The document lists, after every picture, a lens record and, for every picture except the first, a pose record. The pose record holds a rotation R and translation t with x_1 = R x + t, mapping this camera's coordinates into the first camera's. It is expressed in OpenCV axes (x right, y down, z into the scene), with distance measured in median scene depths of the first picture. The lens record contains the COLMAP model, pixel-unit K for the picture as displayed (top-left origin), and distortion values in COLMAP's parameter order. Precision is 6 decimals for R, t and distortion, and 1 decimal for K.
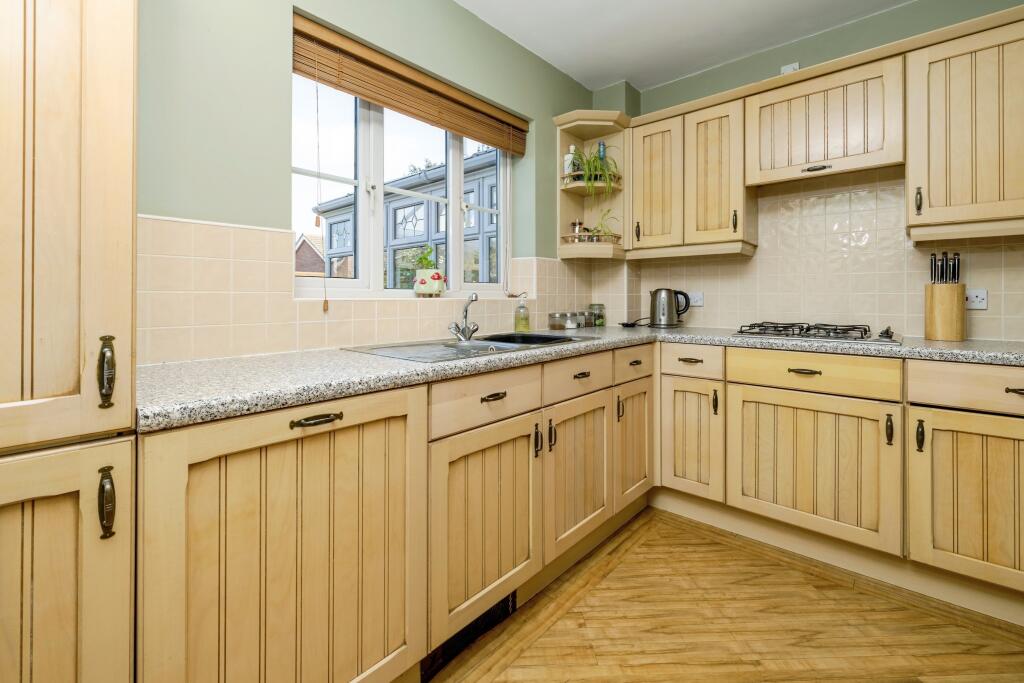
lens RADIAL K [[441.5, 0, 508.6], [0, 441.5, 296.9], [0, 0, 1]] dist [-0.000758, 0.000178]
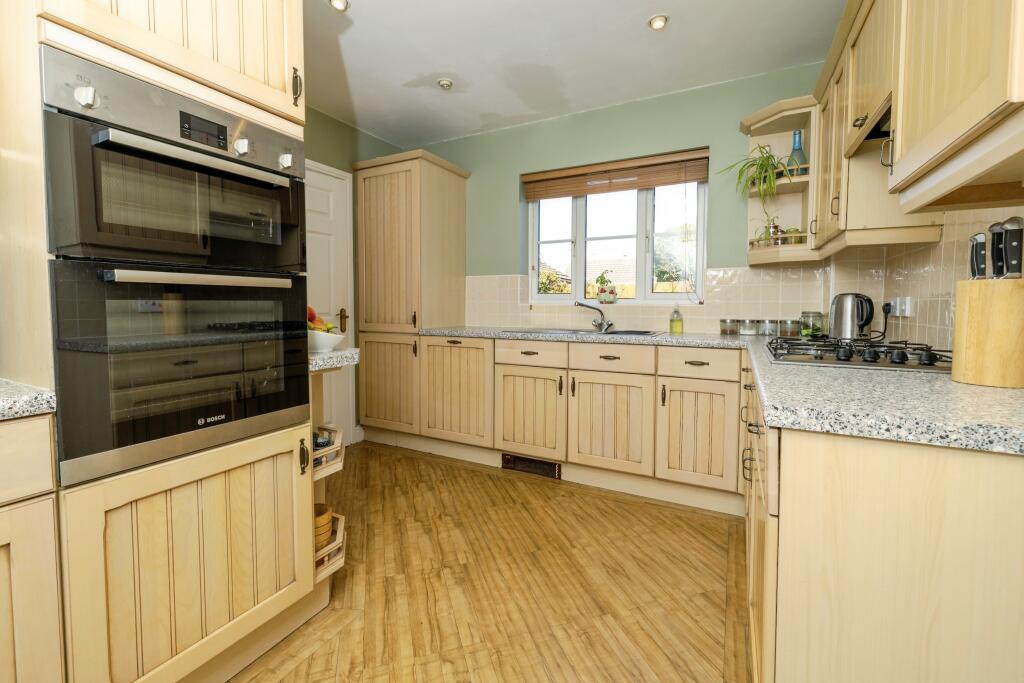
lens RADIAL K [[441.5, 0, 509.8], [0, 441.5, 333.1], [0, 0, 1]] dist [-0.000758, 0.000178]
pose [[0.249966, 0.062790, -0.966217, 1.612237], [-0.002904, 0.997939, 0.064100, 0.005804], [0.968250, -0.013216, 0.249633, 0.354536]]
